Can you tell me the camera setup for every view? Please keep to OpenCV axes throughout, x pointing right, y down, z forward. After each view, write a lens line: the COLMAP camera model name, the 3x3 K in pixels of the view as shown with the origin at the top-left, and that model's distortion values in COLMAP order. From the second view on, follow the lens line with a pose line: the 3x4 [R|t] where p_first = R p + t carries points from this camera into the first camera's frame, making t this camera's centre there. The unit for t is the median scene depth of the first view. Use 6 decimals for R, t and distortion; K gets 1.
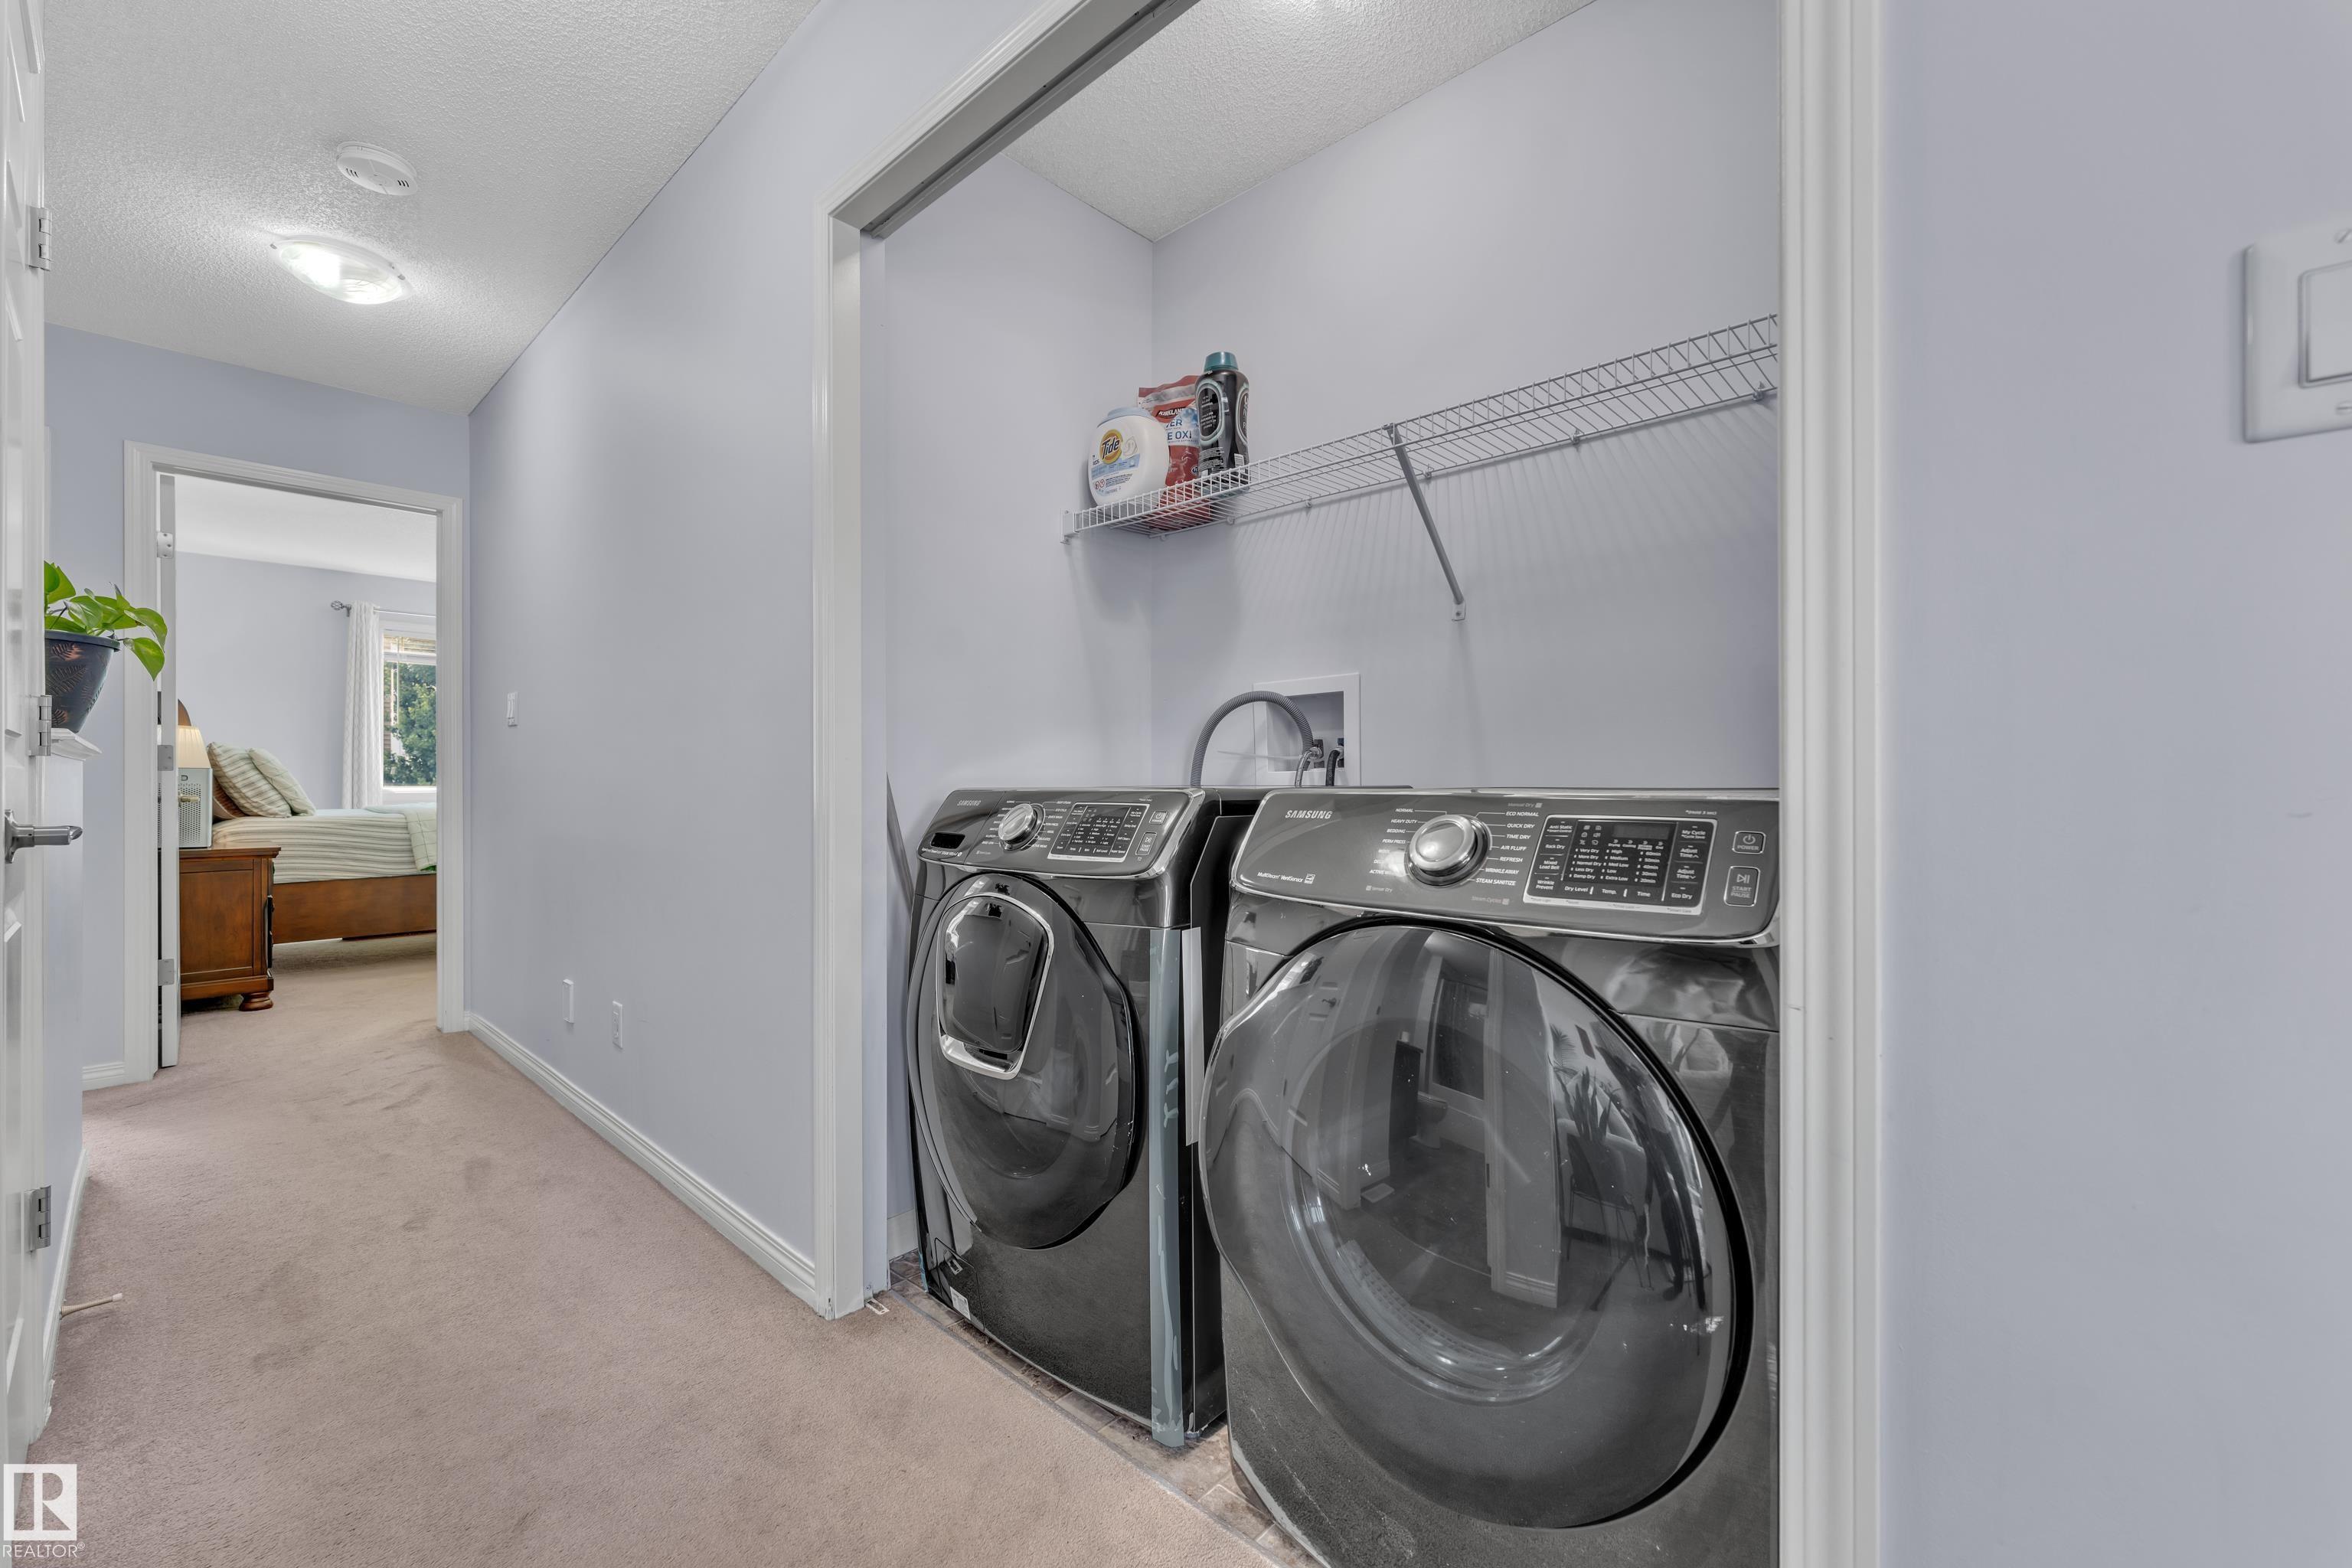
lens RADIAL K [[943.8, 0, 1185.9], [0, 943.8, 784.5], [0, 0, 1]] dist [0.000907, 0.000937]
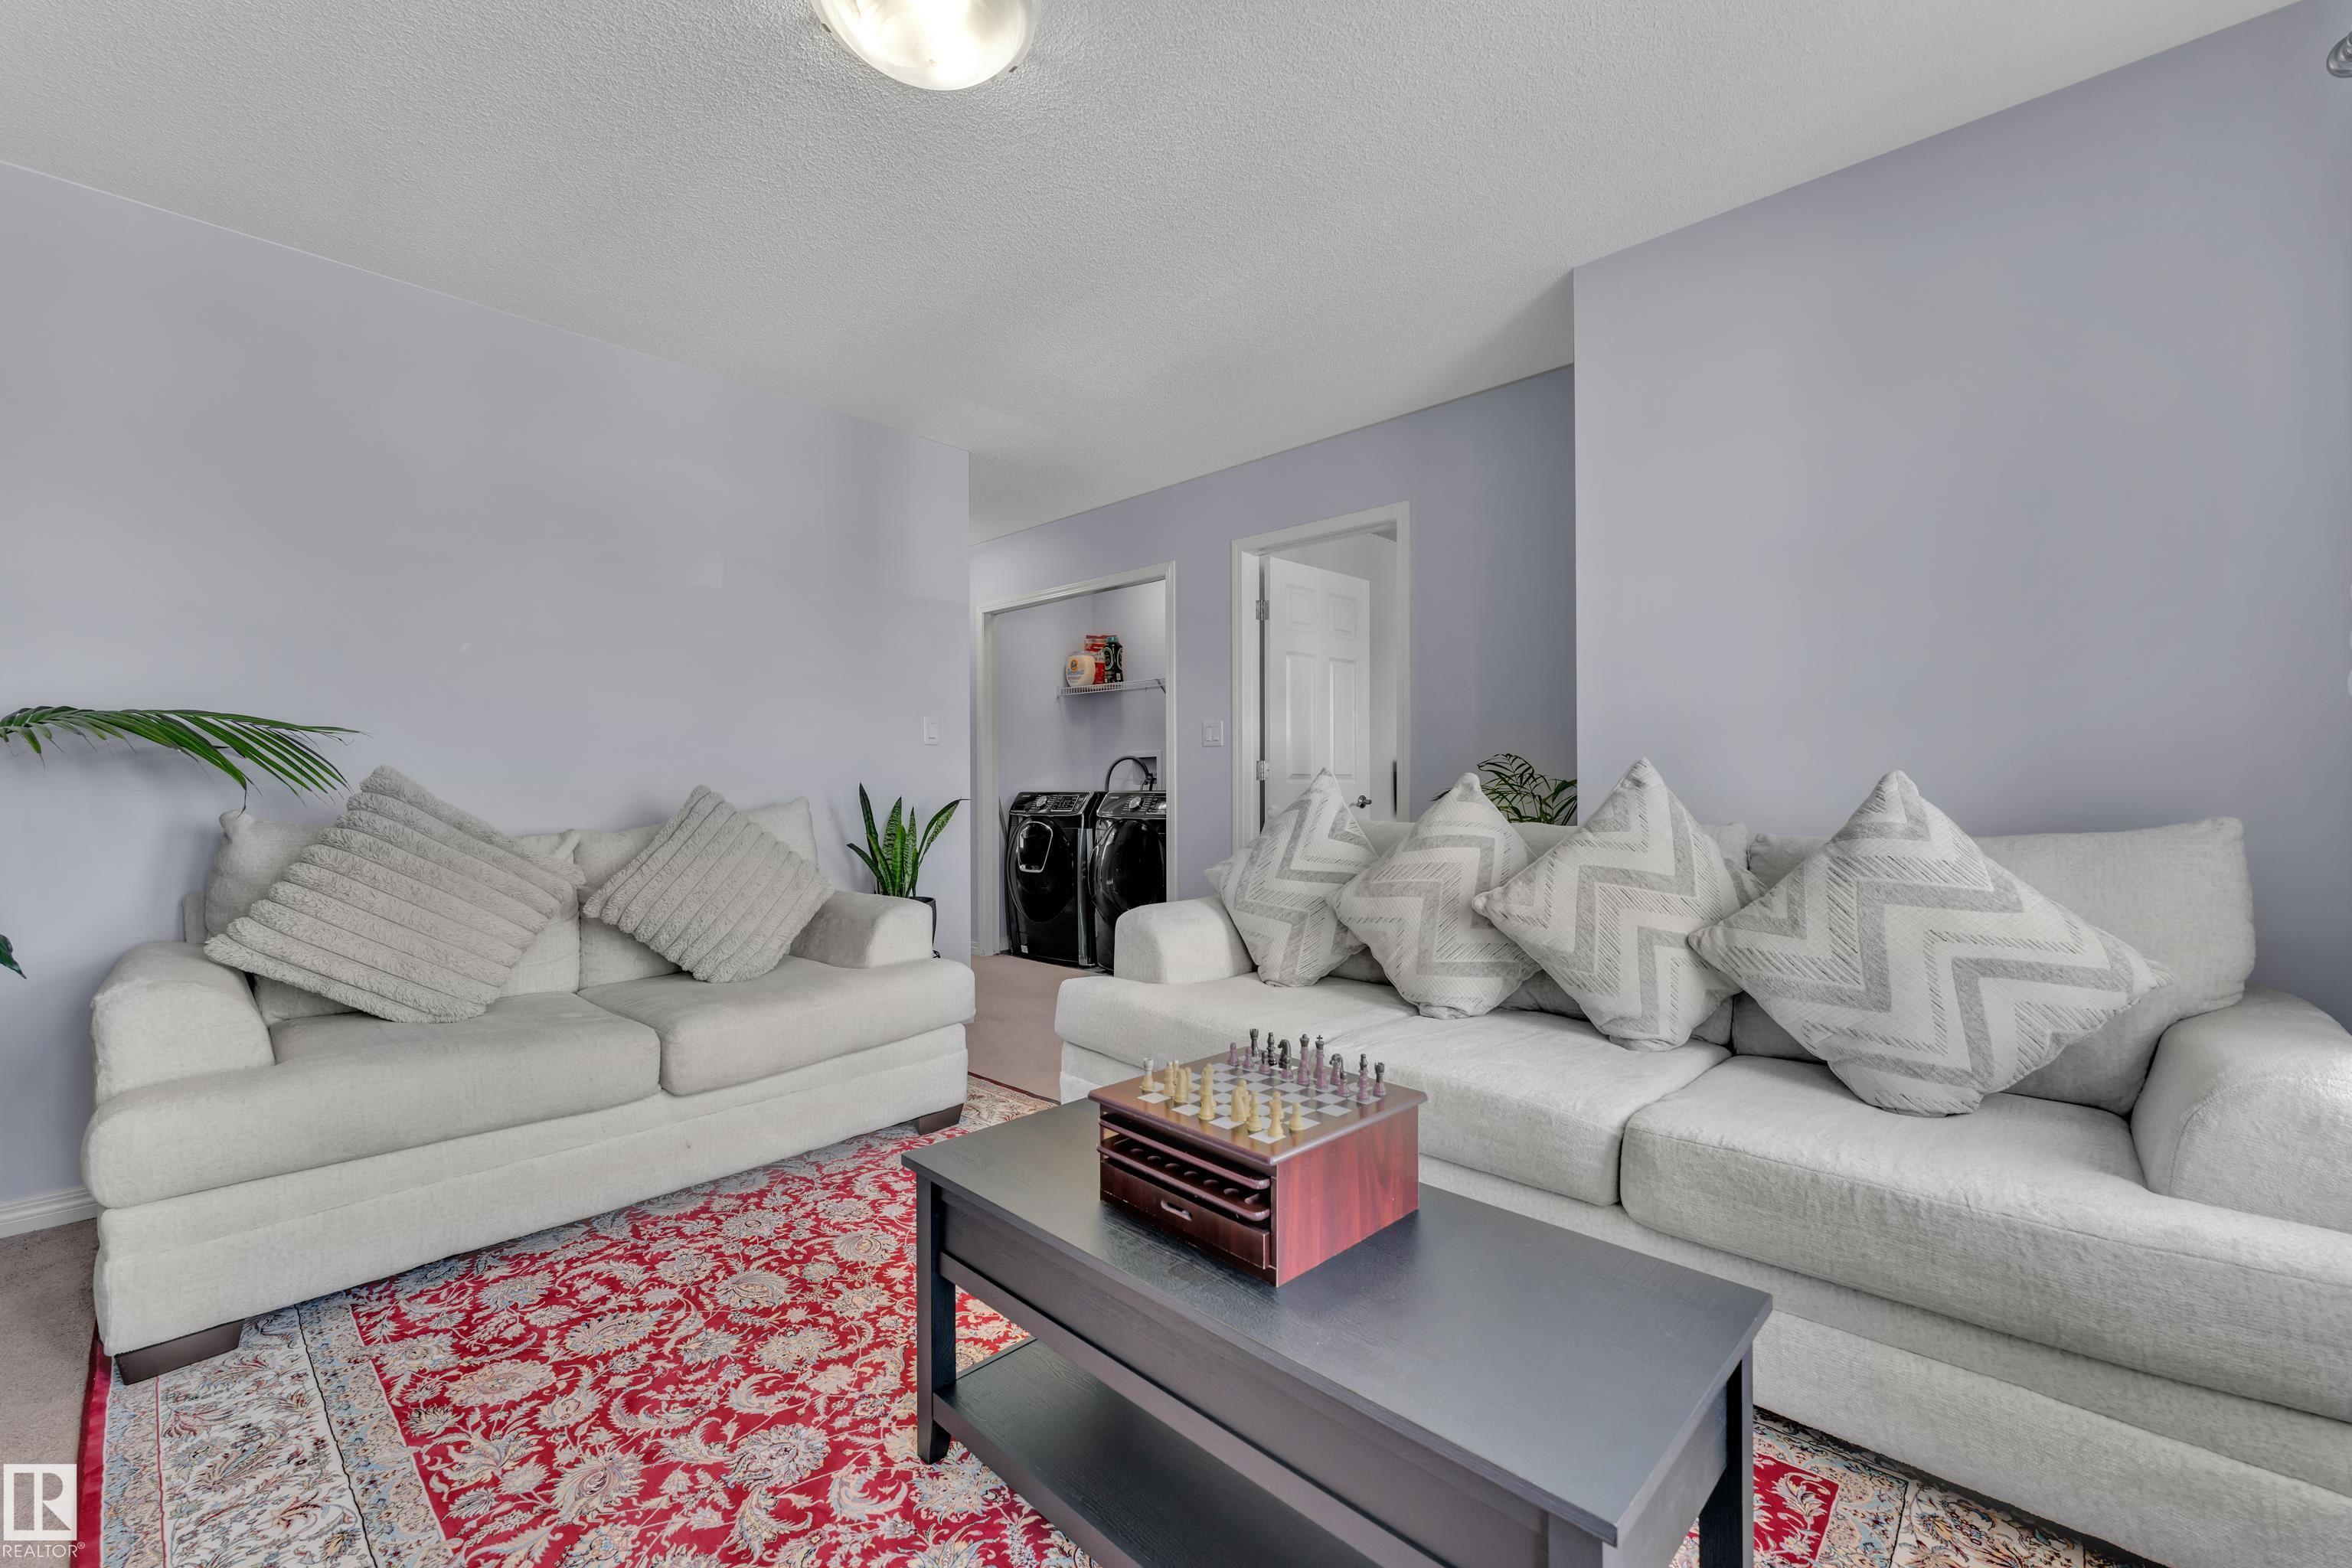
lens RADIAL K [[943.8, 0, 1167.1], [0, 943.8, 790.5], [0, 0, 1]] dist [0.000907, 0.000937]
pose [[0.999811, -0.000842, -0.019399, 0.219915], [0.000873, 0.999998, 0.001608, -0.001818], [0.019398, -0.001625, 0.999811, -1.555624]]
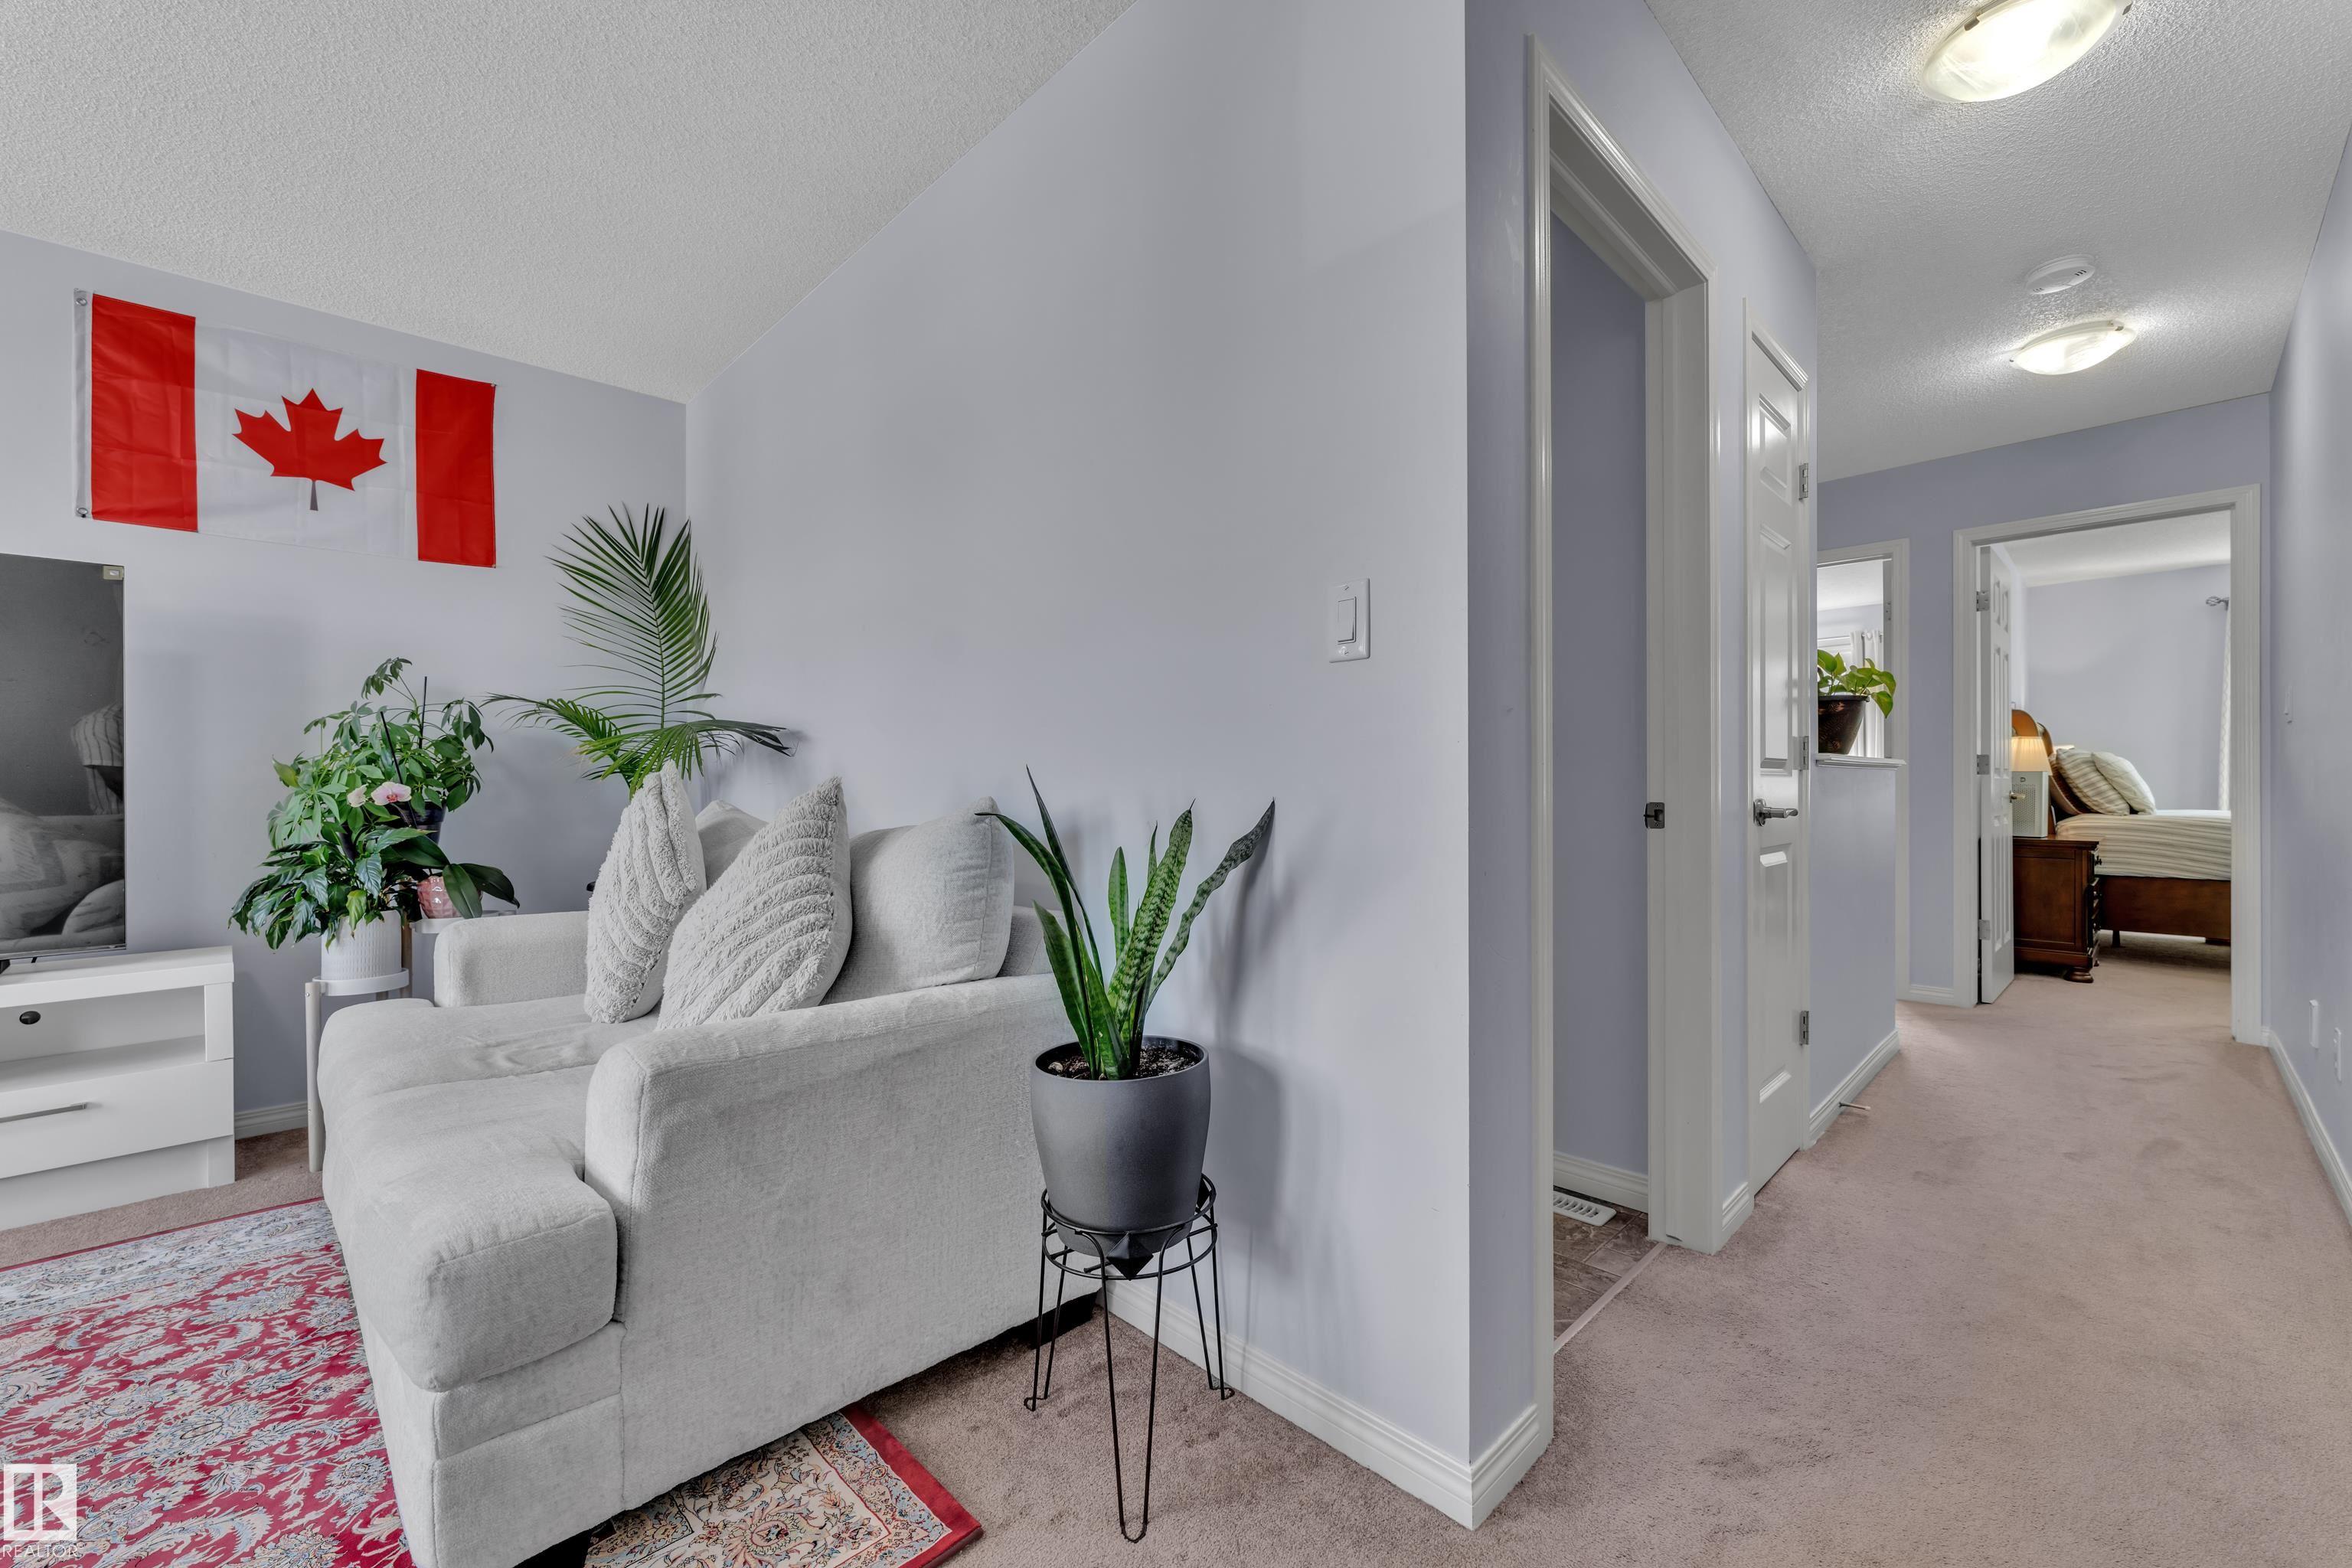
lens RADIAL K [[943.8, 0, 1166.0], [0, 943.8, 779.9], [0, 0, 1]] dist [0.000907, 0.000937]
pose [[-0.058502, -0.005223, -0.998274, 0.375920], [0.000714, 0.999986, -0.005274, -0.001762], [0.998287, -0.001021, -0.058498, -0.059148]]
